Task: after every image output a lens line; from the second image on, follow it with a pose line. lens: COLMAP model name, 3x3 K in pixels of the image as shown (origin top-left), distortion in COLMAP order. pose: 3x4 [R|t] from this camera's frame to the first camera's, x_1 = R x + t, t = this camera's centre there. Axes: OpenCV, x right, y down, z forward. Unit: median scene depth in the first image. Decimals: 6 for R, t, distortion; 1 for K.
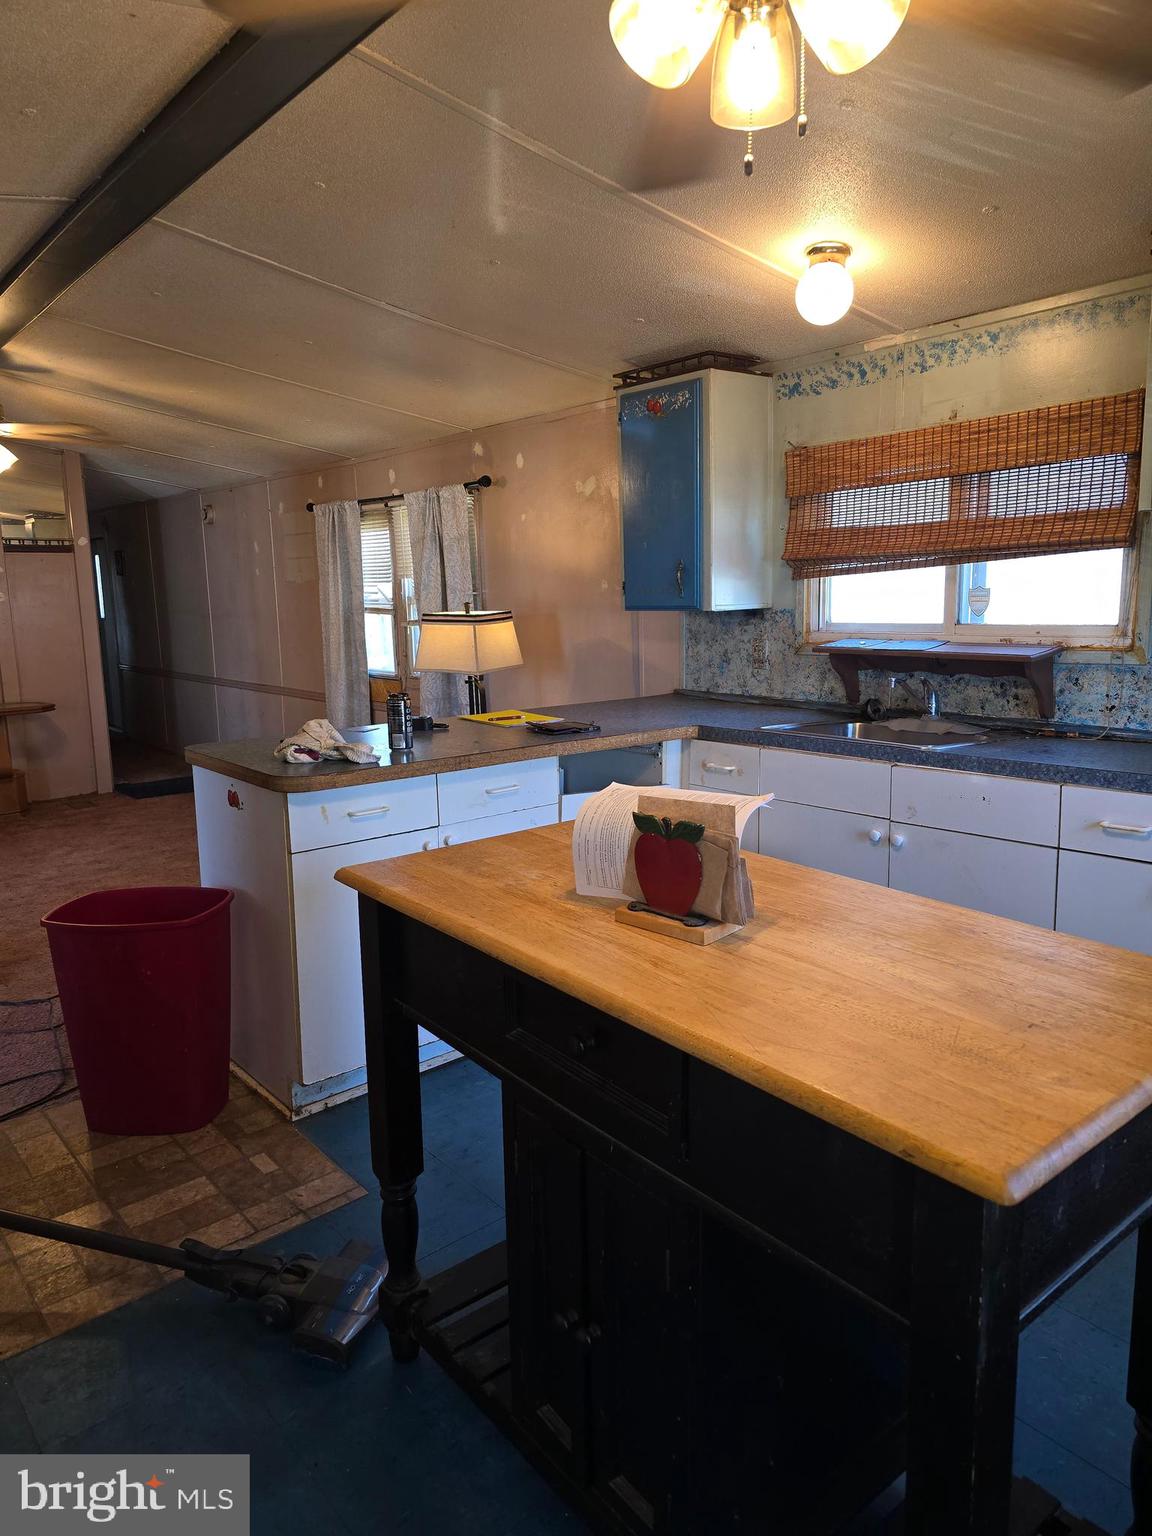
lens RADIAL K [[1023.9, 0, 578.8], [0, 1023.9, 770.7], [0, 0, 1]] dist [0.058934, -0.029529]
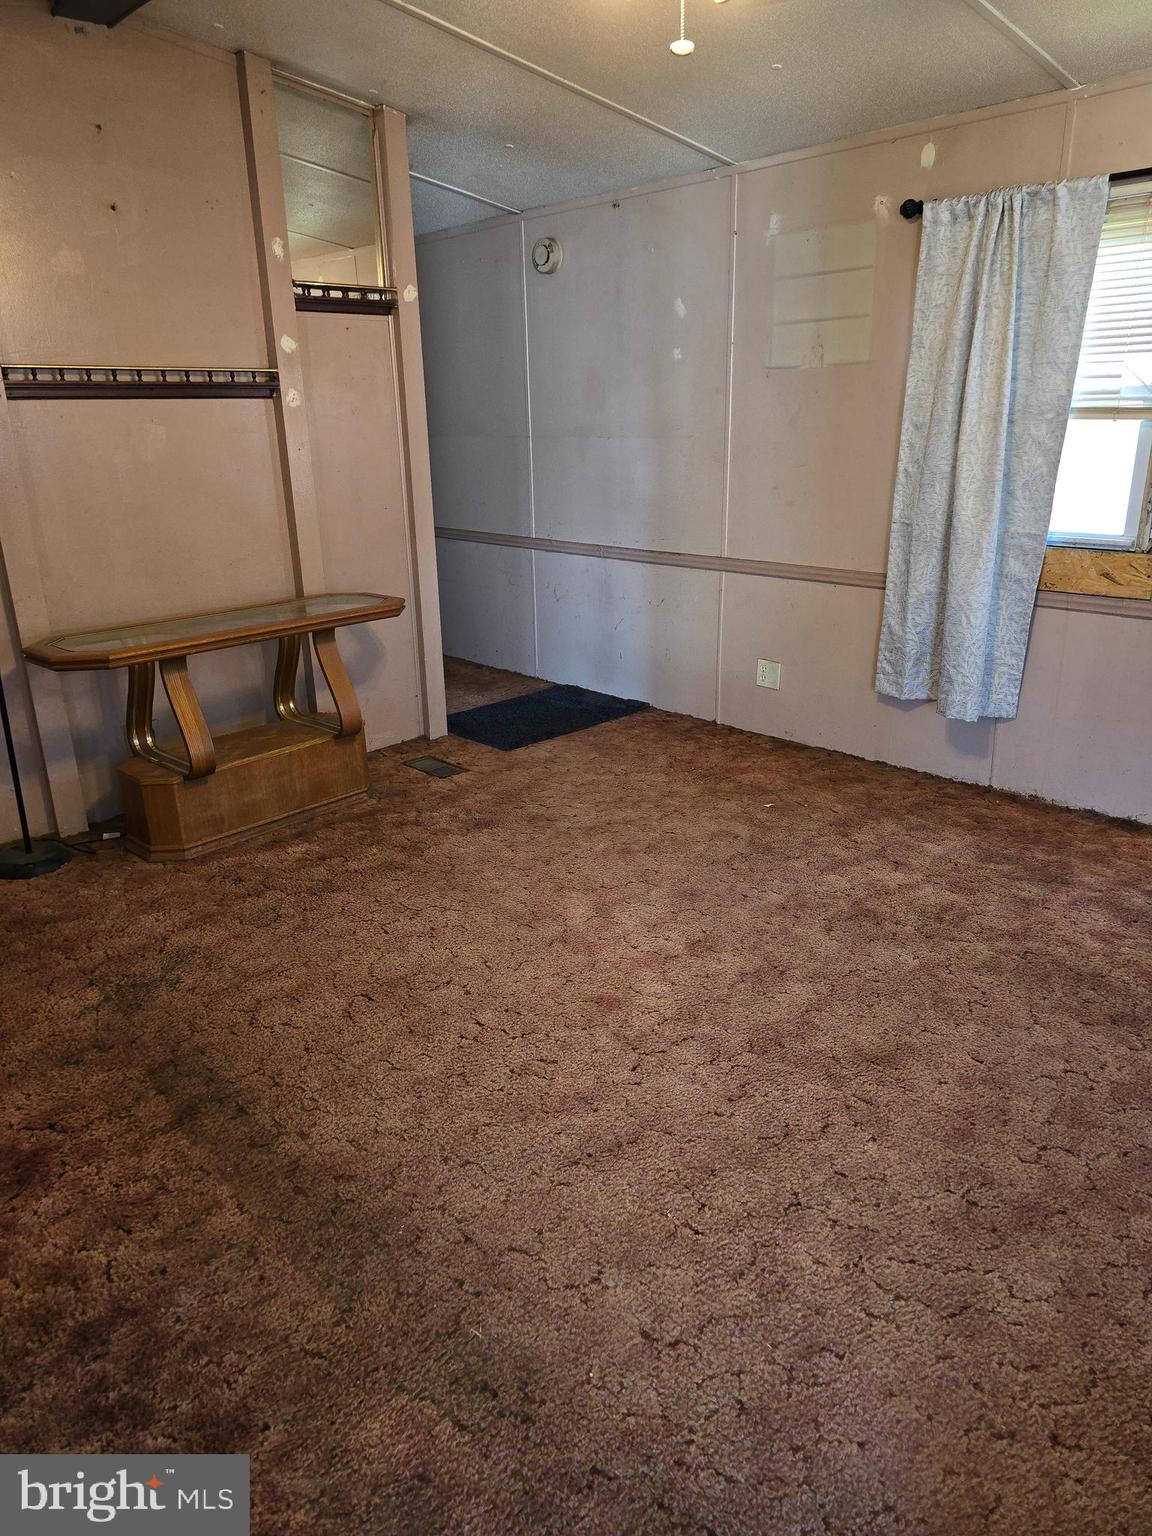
lens RADIAL K [[1023.9, 0, 572.9], [0, 1023.9, 764.3], [0, 0, 1]] dist [0.058934, -0.029529]
pose [[0.998801, -0.015688, 0.046364, -0.535160], [0.008490, 0.988413, 0.151548, -0.071579], [-0.048204, -0.150973, 0.987362, 0.527352]]
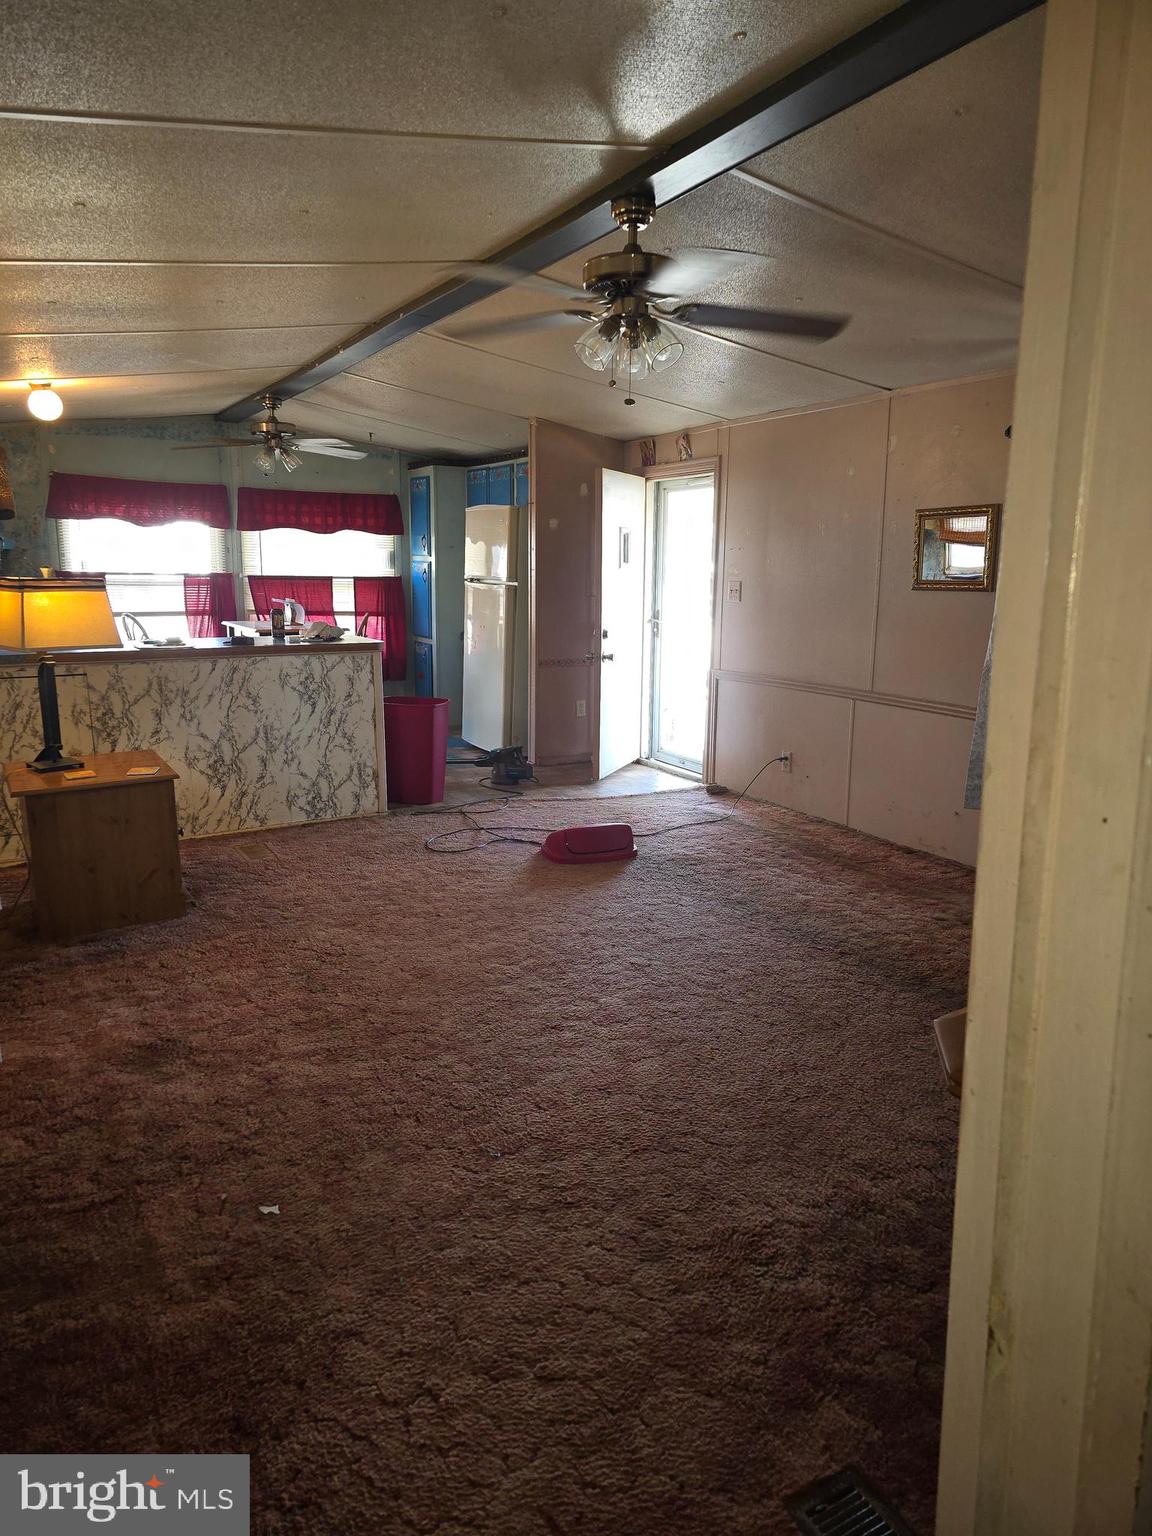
lens RADIAL K [[1023.9, 0, 598.9], [0, 1023.9, 752.4], [0, 0, 1]] dist [0.058934, -0.029529]
pose [[-0.985307, -0.017893, 0.169852, -0.565965], [0.042847, 0.936797, 0.347241, -0.224939], [-0.165330, 0.349417, -0.922266, 1.343310]]
